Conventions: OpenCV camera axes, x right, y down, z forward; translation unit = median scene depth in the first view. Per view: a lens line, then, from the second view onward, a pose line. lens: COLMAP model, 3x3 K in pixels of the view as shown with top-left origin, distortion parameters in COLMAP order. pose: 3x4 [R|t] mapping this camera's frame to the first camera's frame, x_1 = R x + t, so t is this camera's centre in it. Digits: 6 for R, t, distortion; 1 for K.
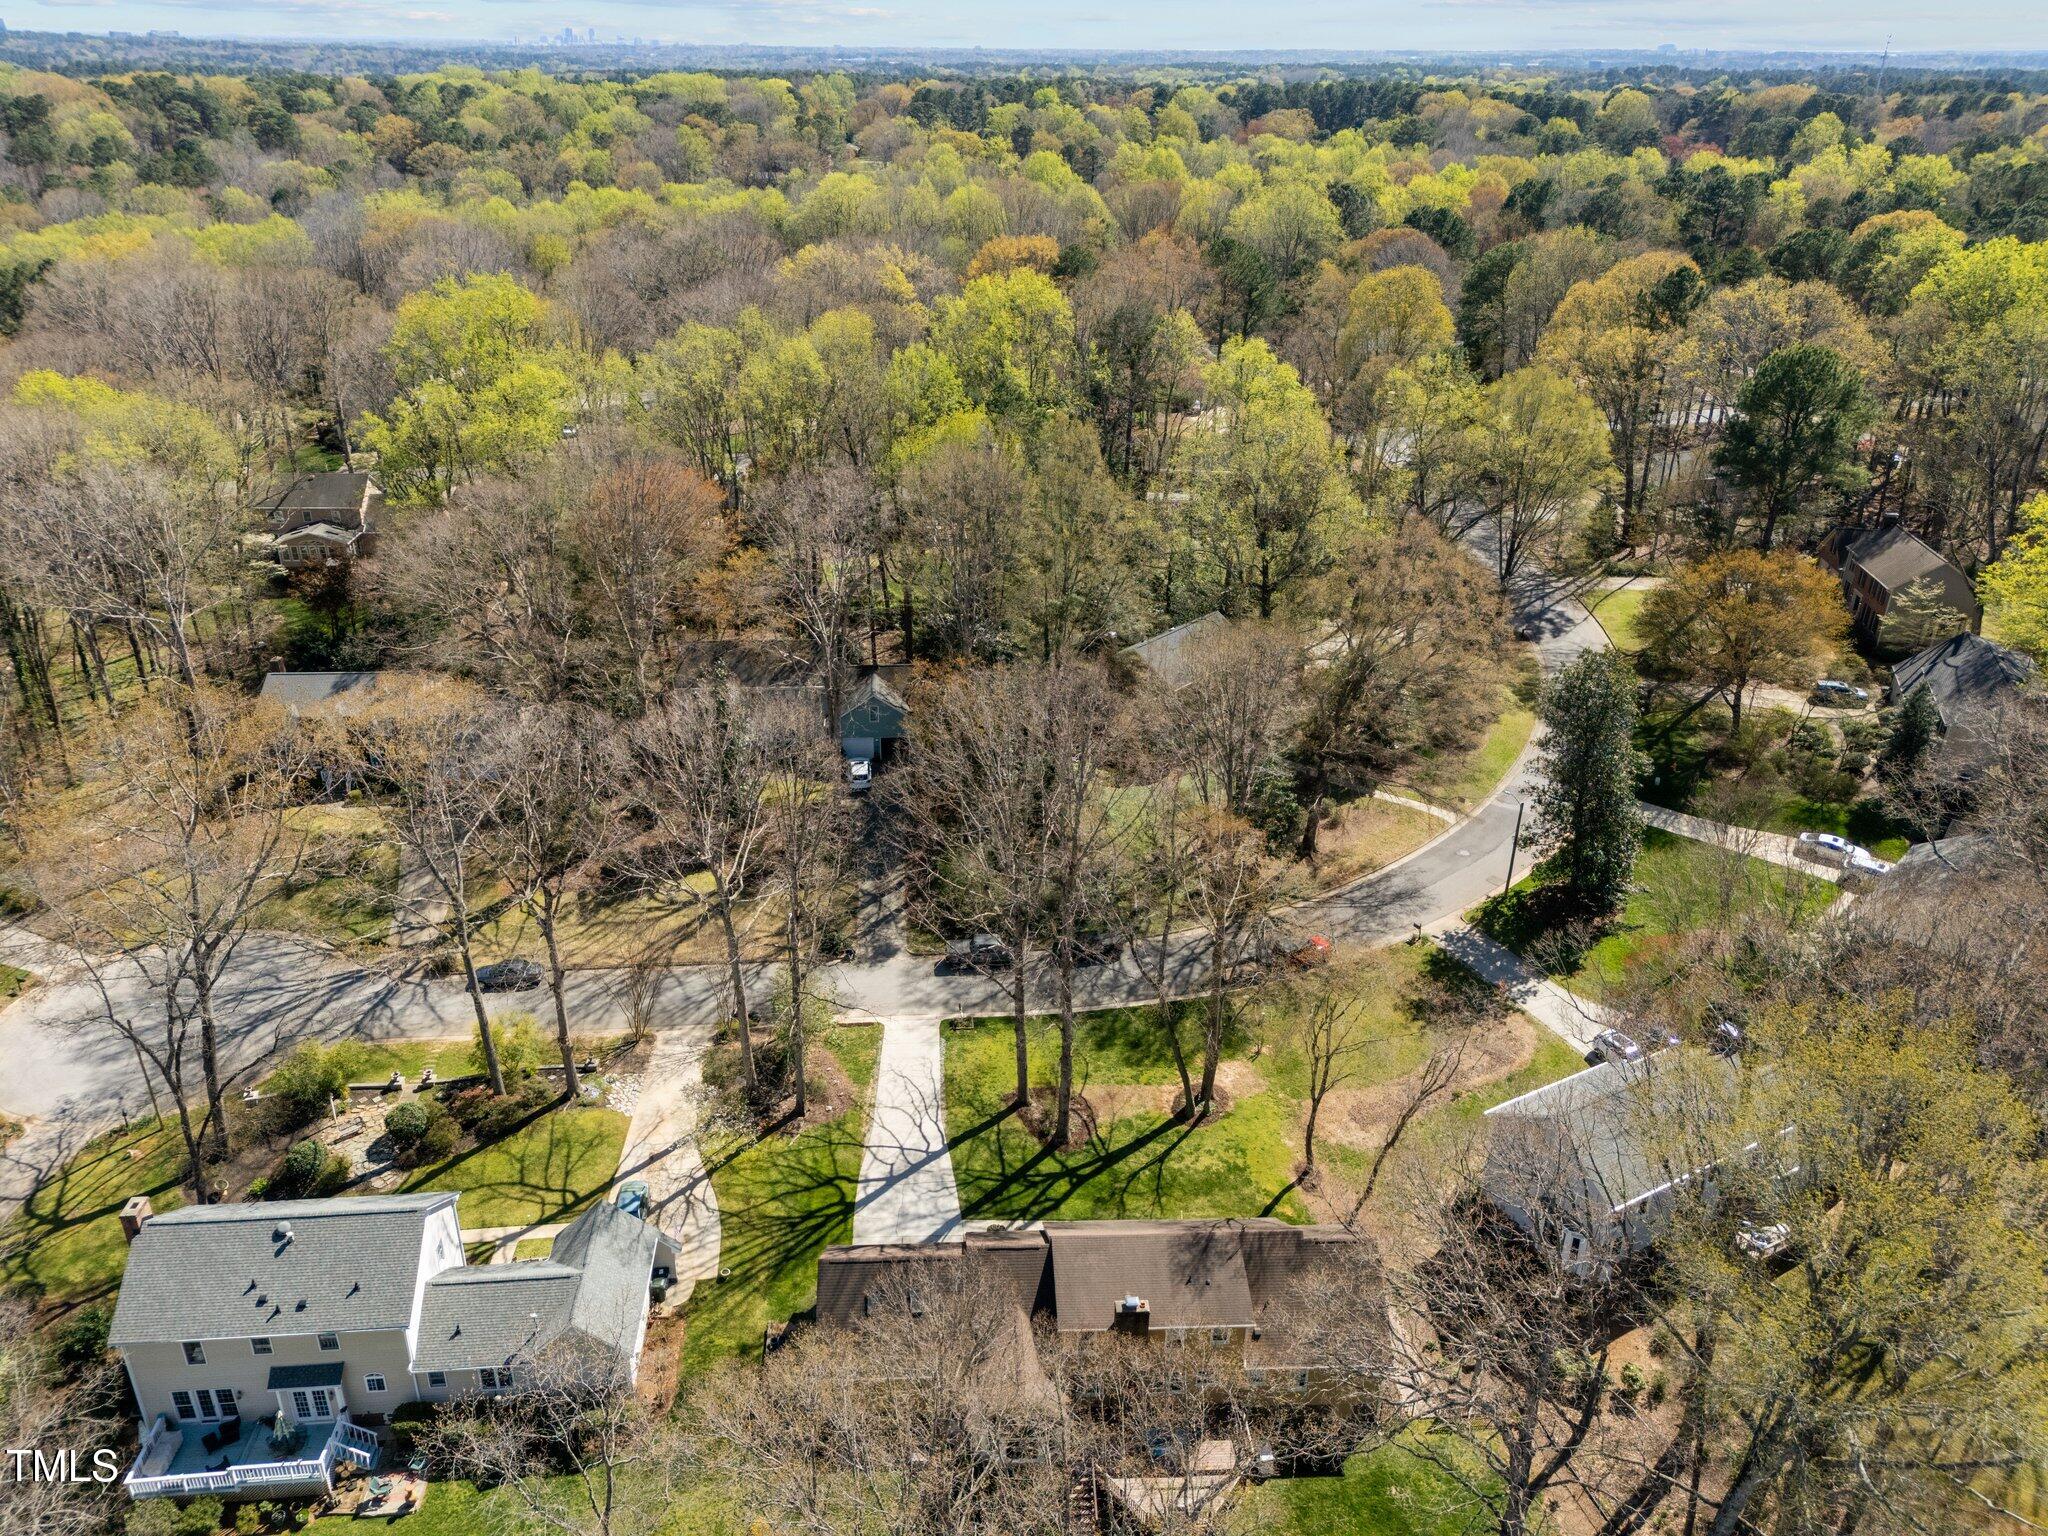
lens RADIAL K [[1496.6, 0, 1022.7], [0, 1496.6, 765.4], [0, 0, 1]] dist [0.068271, -0.042487]
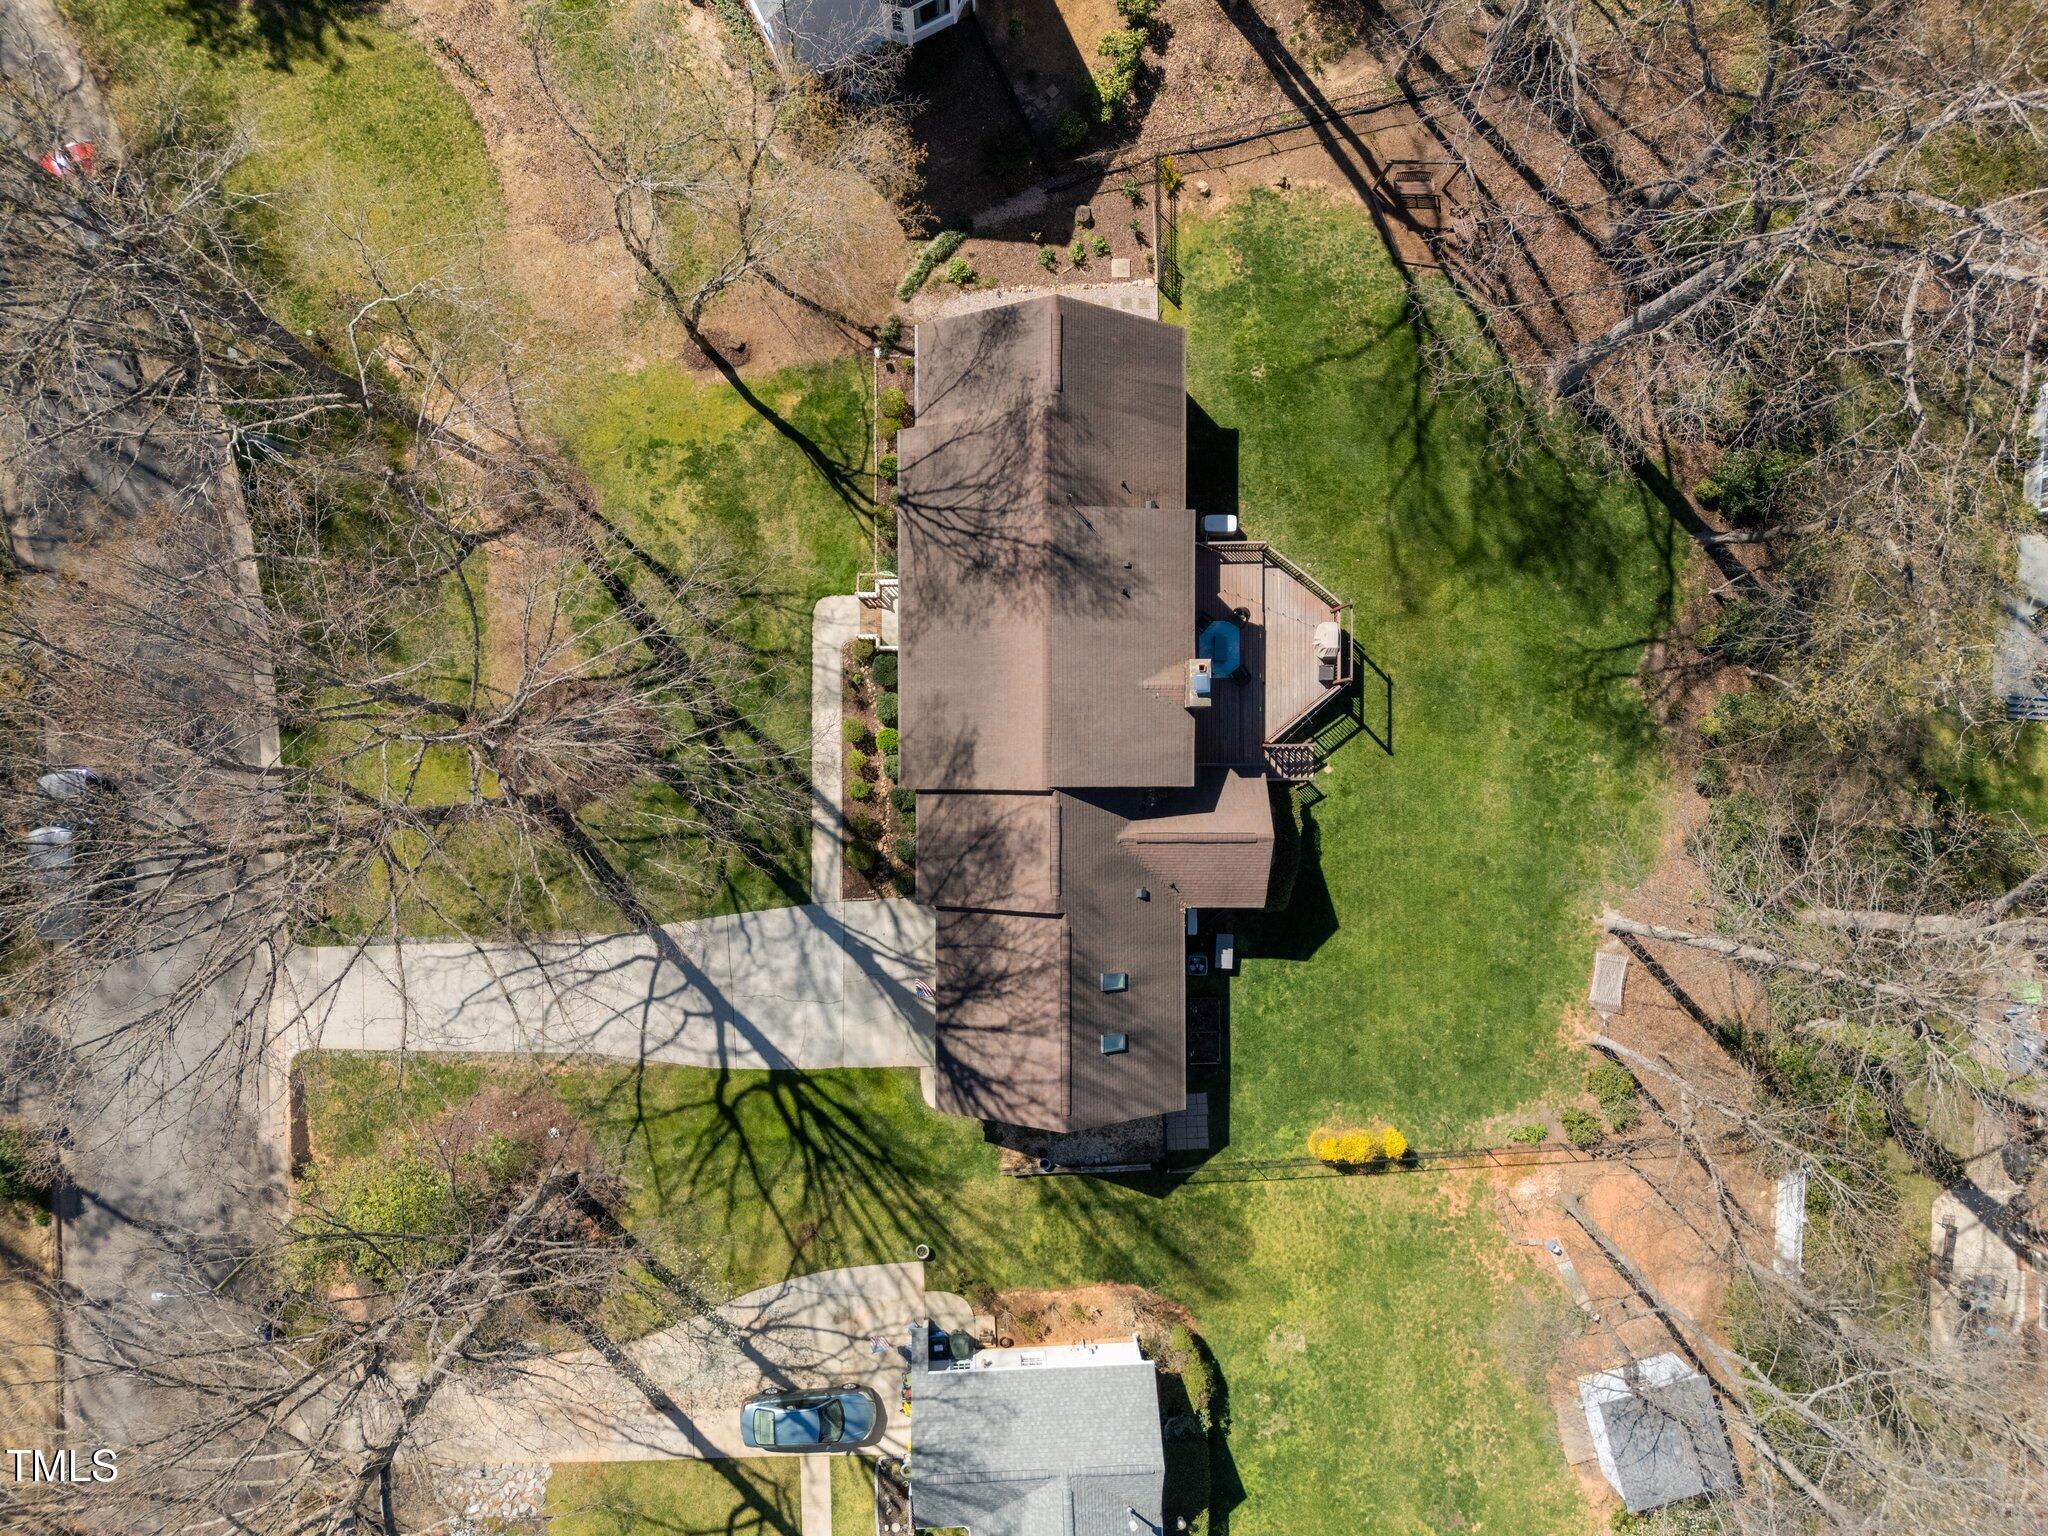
lens RADIAL K [[1496.6, 0, 1031.6], [0, 1496.6, 757.2], [0, 0, 1]] dist [0.068271, -0.042487]
pose [[0.047316, -0.998846, -0.008248, 0.032043], [0.407416, 0.011759, 0.913167, -0.248913], [-0.912016, -0.046568, 0.407502, 0.623231]]
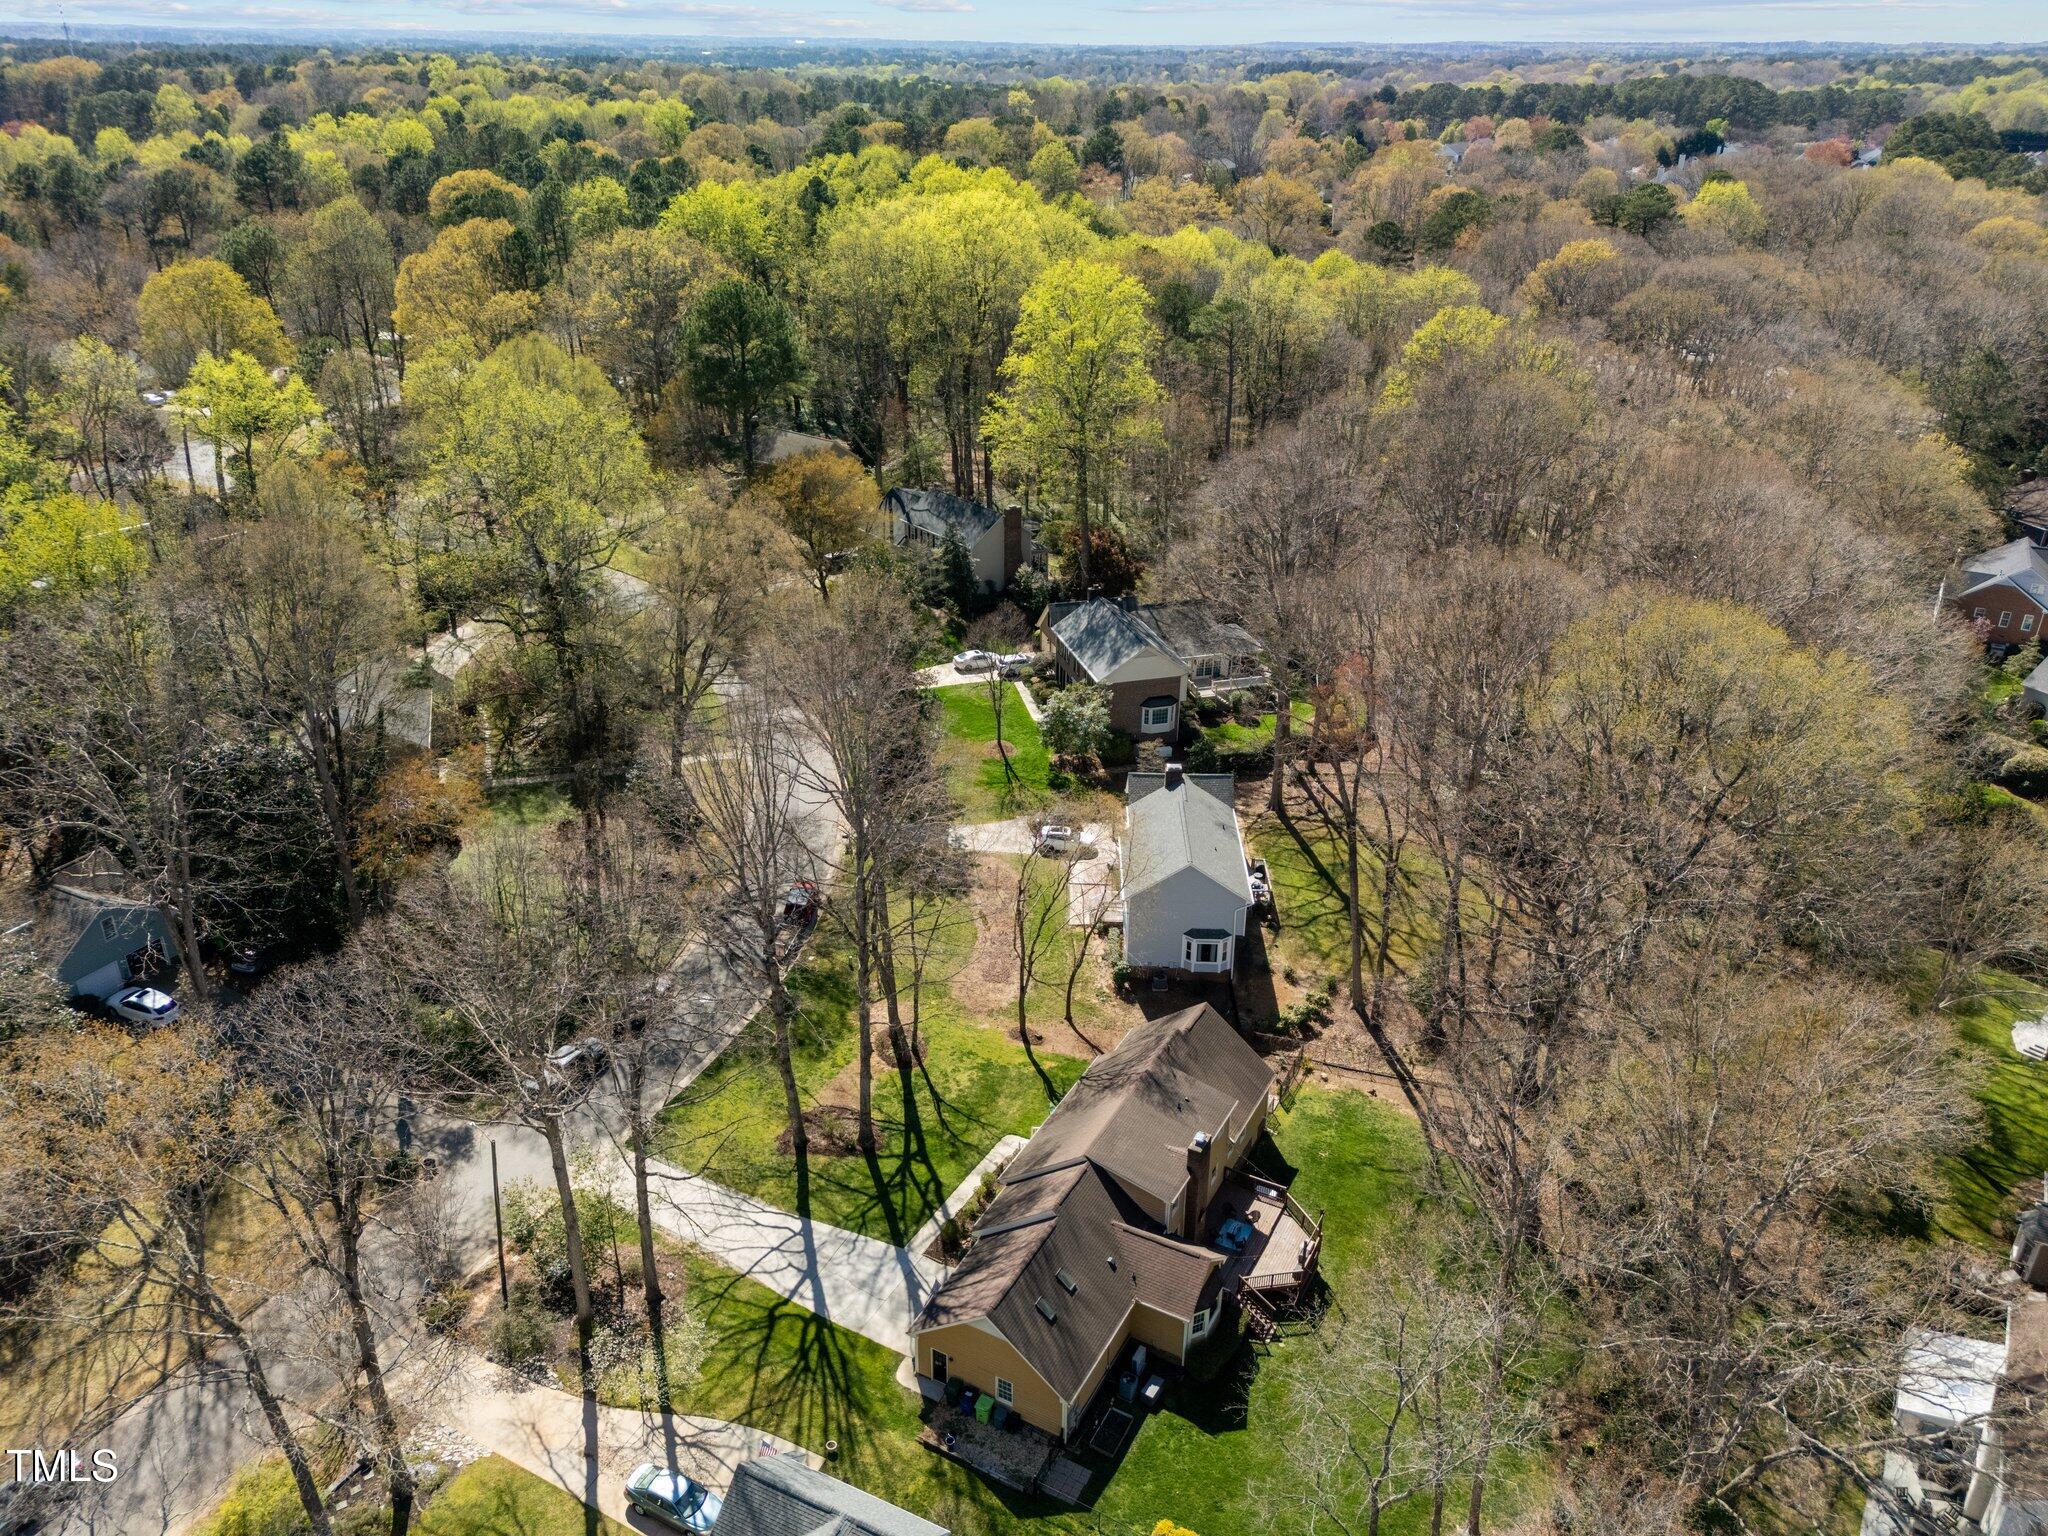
lens RADIAL K [[1496.6, 0, 1017.0], [0, 1496.6, 766.9], [0, 0, 1]] dist [0.068271, -0.042487]
pose [[0.520978, -0.379844, 0.764395, -0.594905], [0.367768, 0.908031, 0.200565, -0.135995], [-0.770278, 0.176630, 0.612759, 0.292275]]
